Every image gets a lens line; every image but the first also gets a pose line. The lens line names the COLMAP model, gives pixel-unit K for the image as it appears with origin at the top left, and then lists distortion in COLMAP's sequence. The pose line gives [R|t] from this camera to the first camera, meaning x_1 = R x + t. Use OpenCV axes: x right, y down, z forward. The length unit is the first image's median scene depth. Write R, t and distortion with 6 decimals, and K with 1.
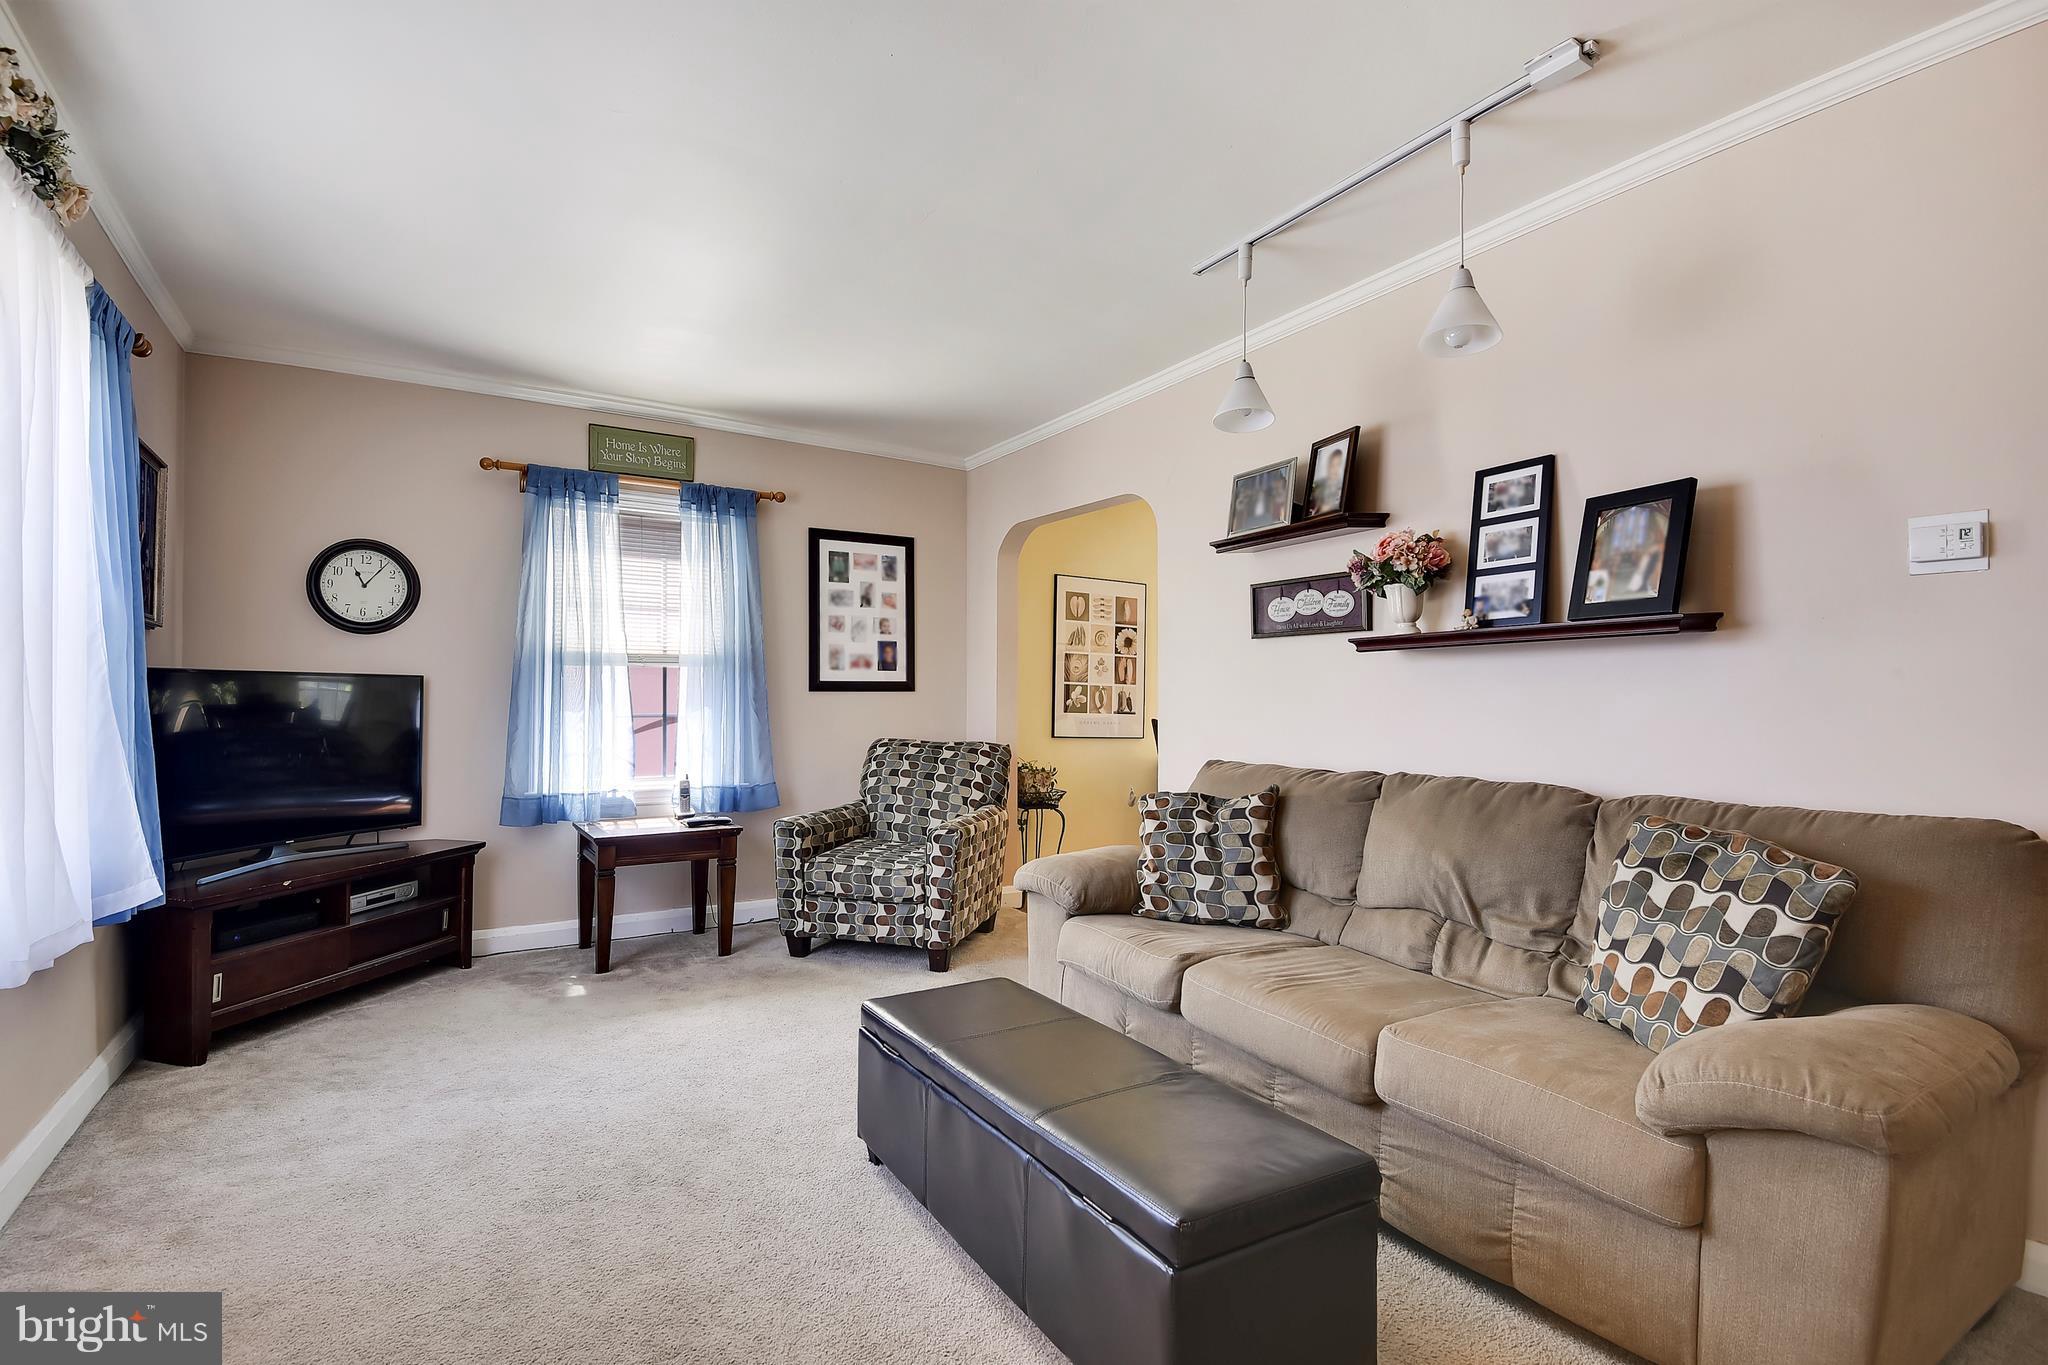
lens RADIAL K [[938.0, 0, 1025.6], [0, 938.0, 710.4], [0, 0, 1]] dist [0.043970, -0.020411]
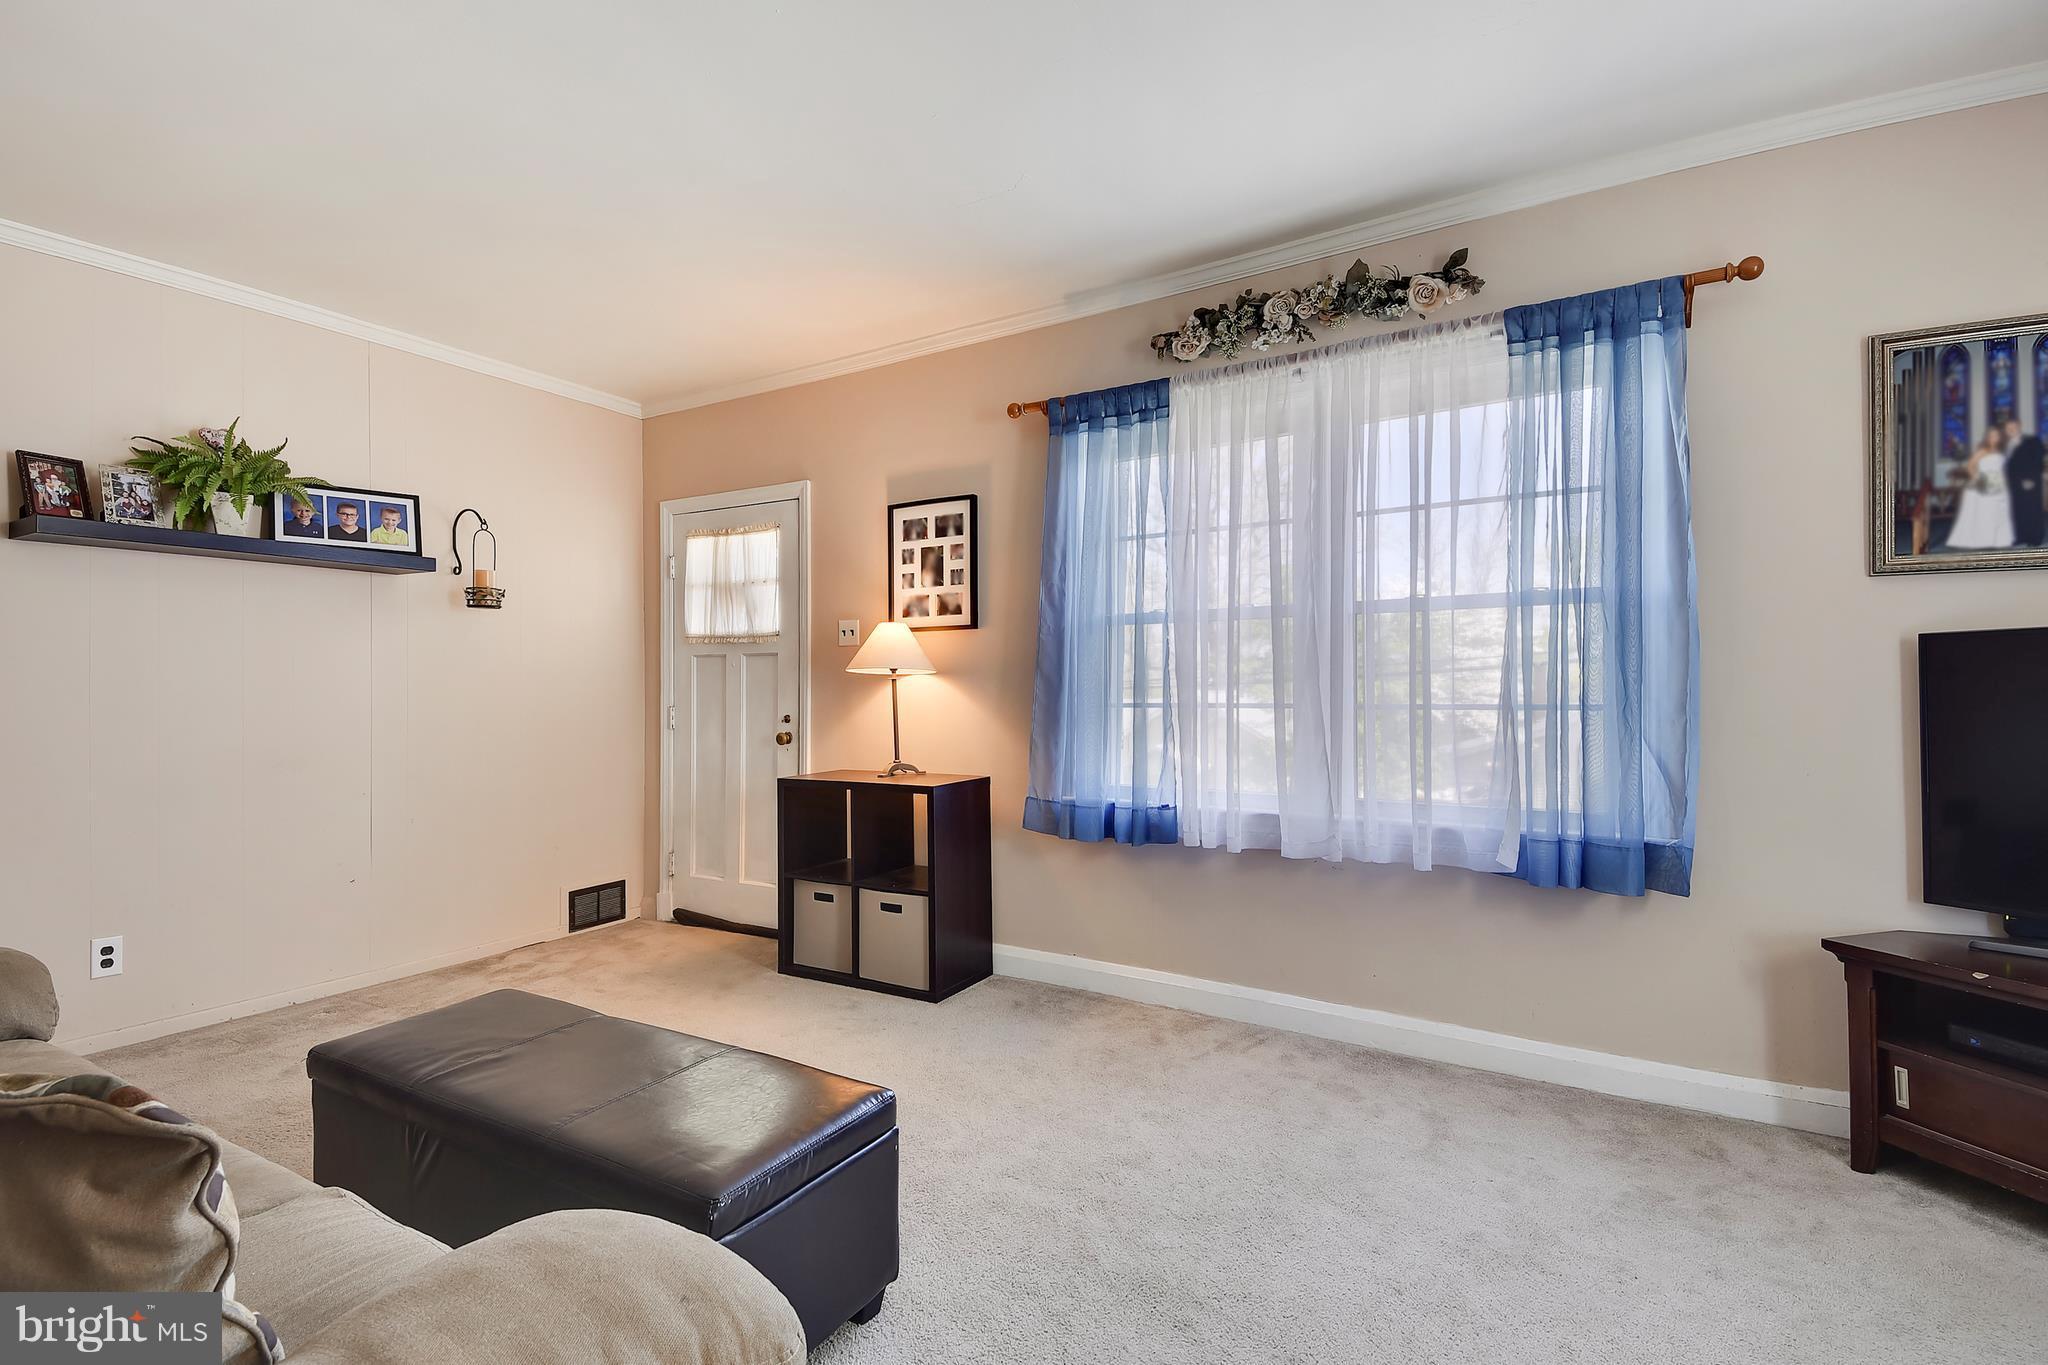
lens RADIAL K [[938.0, 0, 1025.6], [0, 938.0, 710.4], [0, 0, 1]] dist [0.043970, -0.020411]
pose [[-0.879856, 0.012783, -0.475069, 0.063390], [0.000472, 0.999661, 0.026023, -0.009023], [0.475241, 0.022673, -0.879564, 1.401434]]
